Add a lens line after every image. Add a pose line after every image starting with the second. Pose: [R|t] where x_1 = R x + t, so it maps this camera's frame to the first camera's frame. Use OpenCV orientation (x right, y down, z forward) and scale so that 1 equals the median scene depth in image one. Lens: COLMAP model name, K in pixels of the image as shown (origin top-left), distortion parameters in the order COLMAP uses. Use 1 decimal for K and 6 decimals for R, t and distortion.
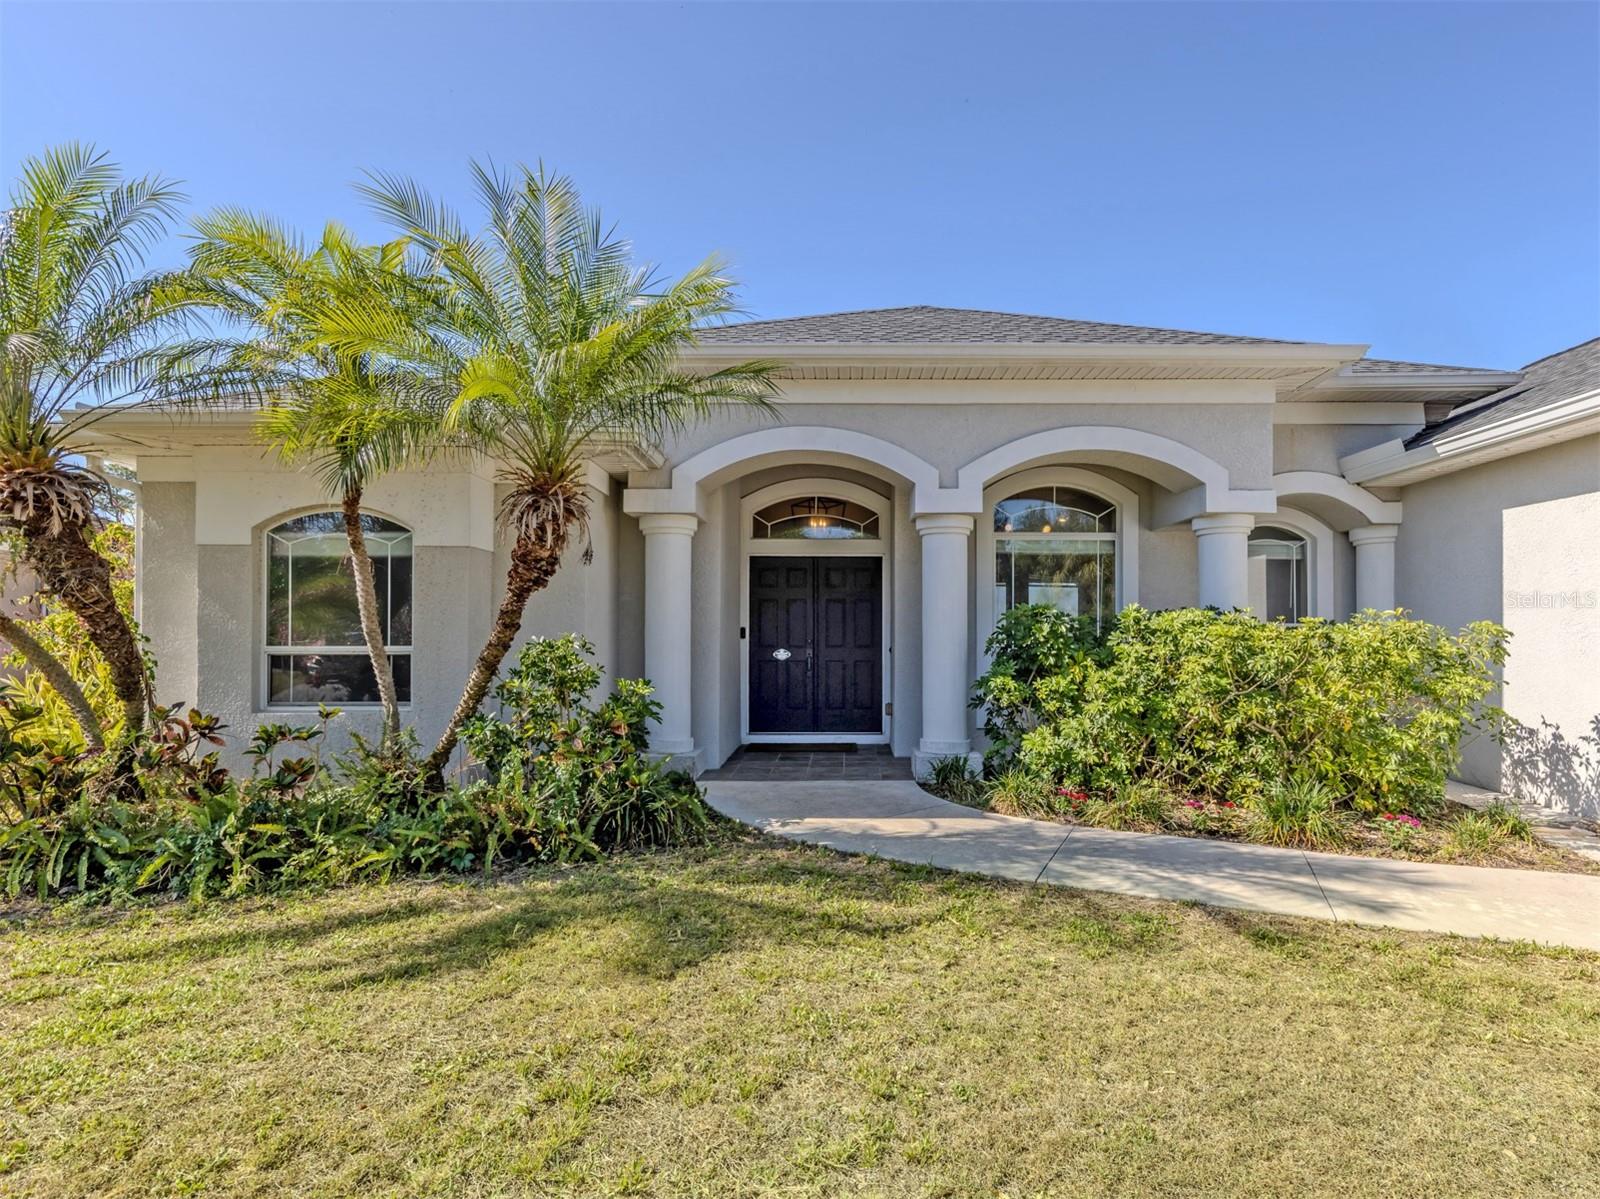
lens RADIAL K [[915.1, 0, 791.5], [0, 915.1, 574.5], [0, 0, 1]] dist [0.006114, -0.001289]
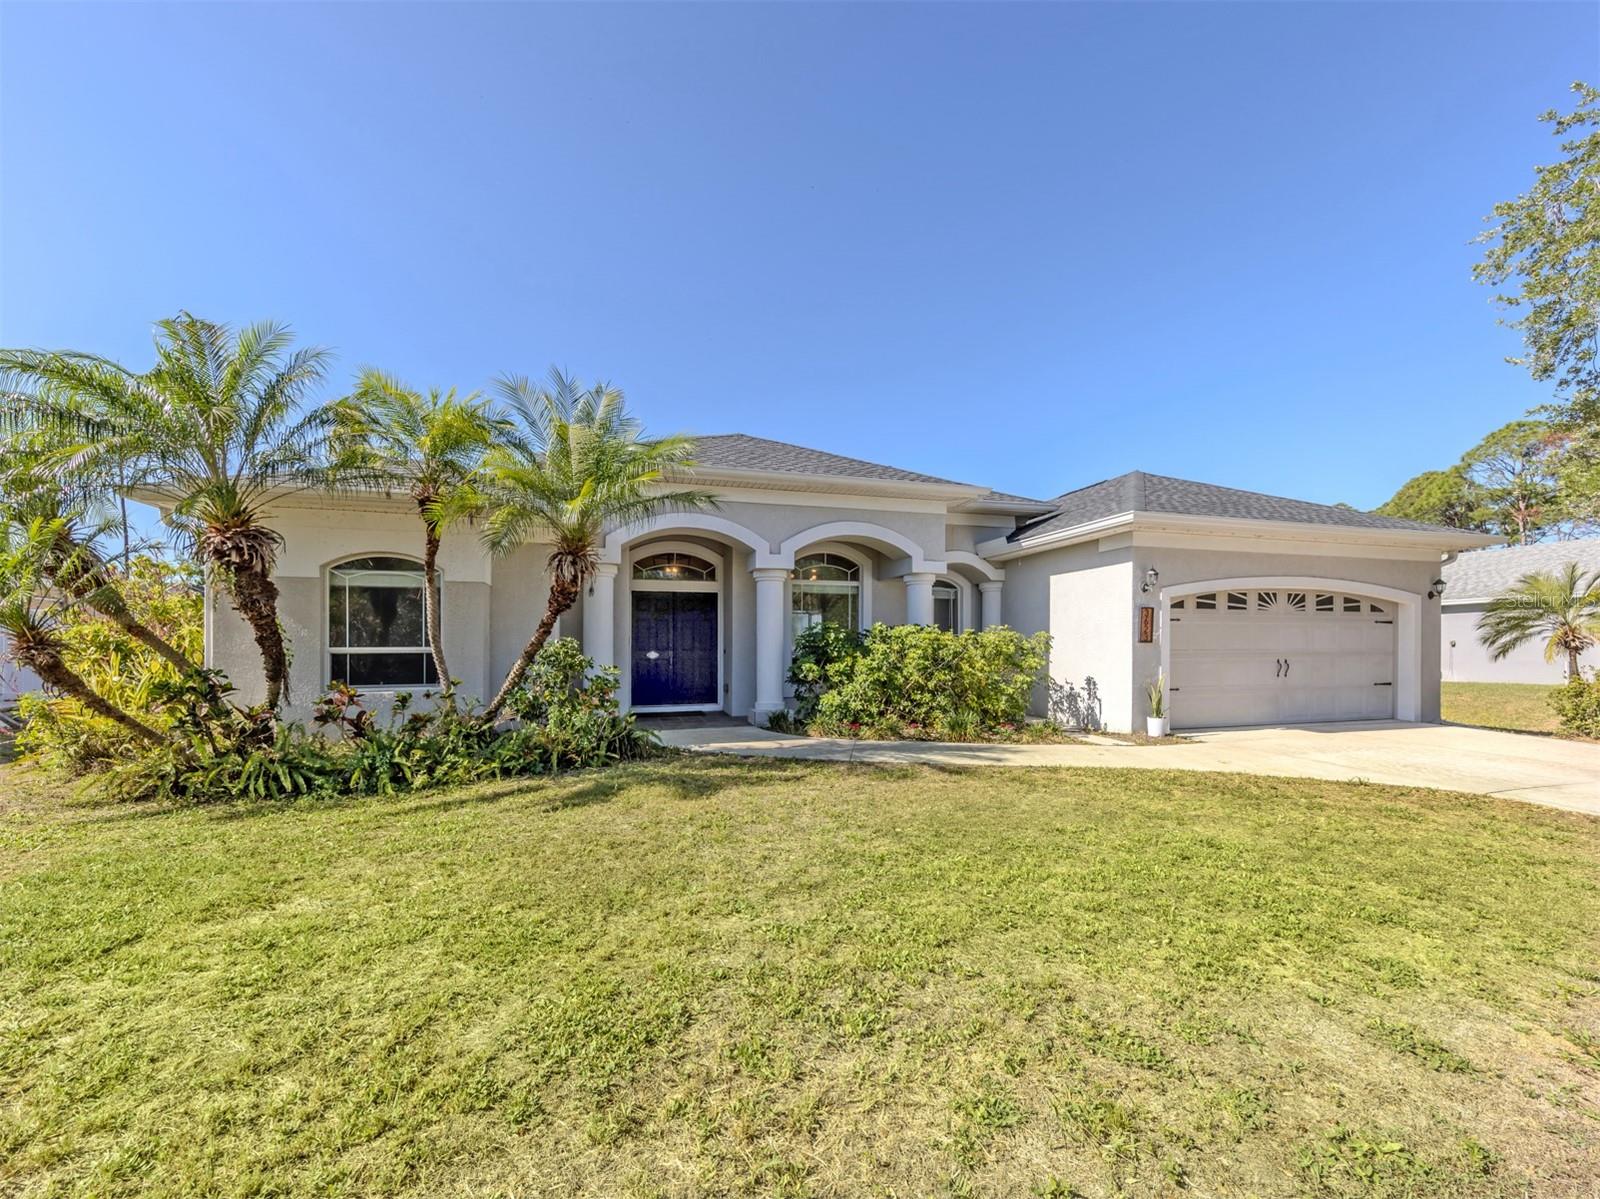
lens RADIAL K [[645.4, 0, 800.0], [0, 645.4, 599.5], [0, 0, 1]] dist [0.002258, 0.000160]
pose [[0.958002, 0.016234, 0.286303, -0.170360], [-0.014241, 0.999858, -0.009041, 0.000472], [-0.286409, 0.004584, 0.958096, -0.217718]]
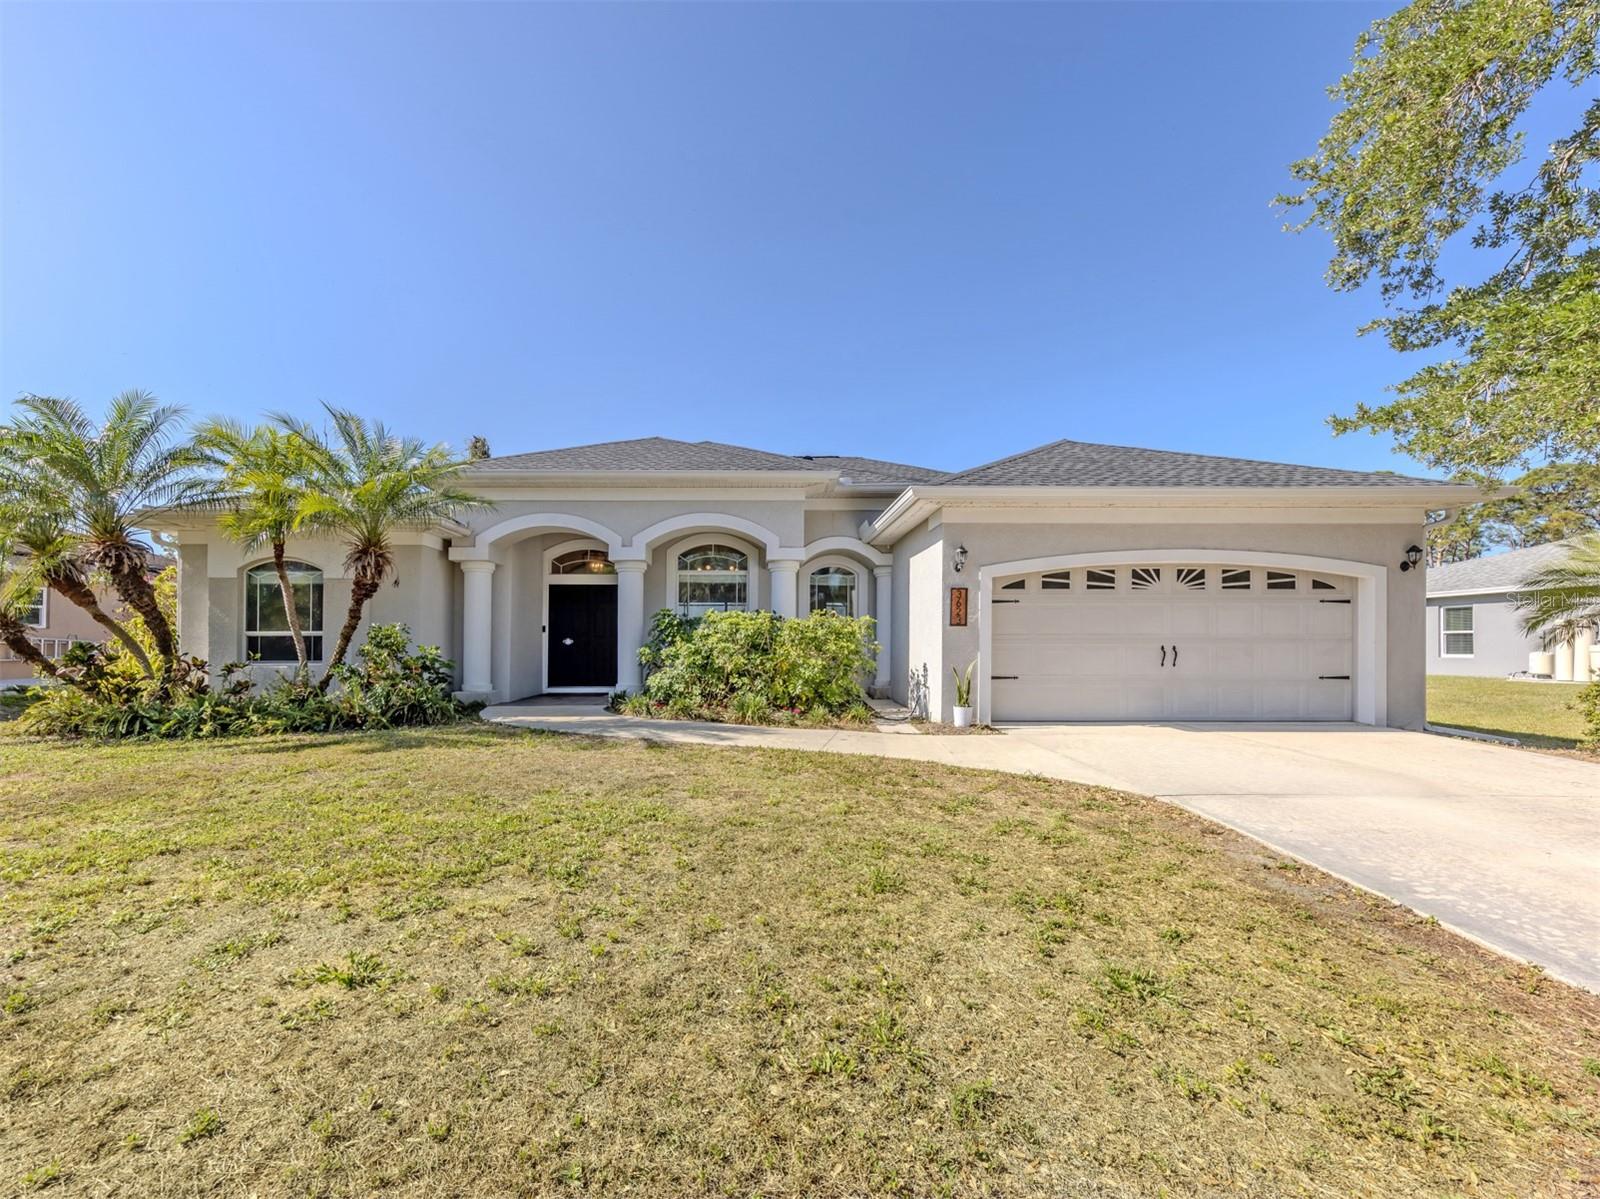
lens RADIAL K [[615.4, 0, 663.7], [0, 615.4, 595.8], [0, 0, 1]] dist [0.000721, -0.000240]
pose [[0.999858, -0.001993, 0.016726, 0.300613], [0.002064, 0.999989, -0.004215, 0.012861], [-0.016717, 0.004248, 0.999851, -0.319046]]
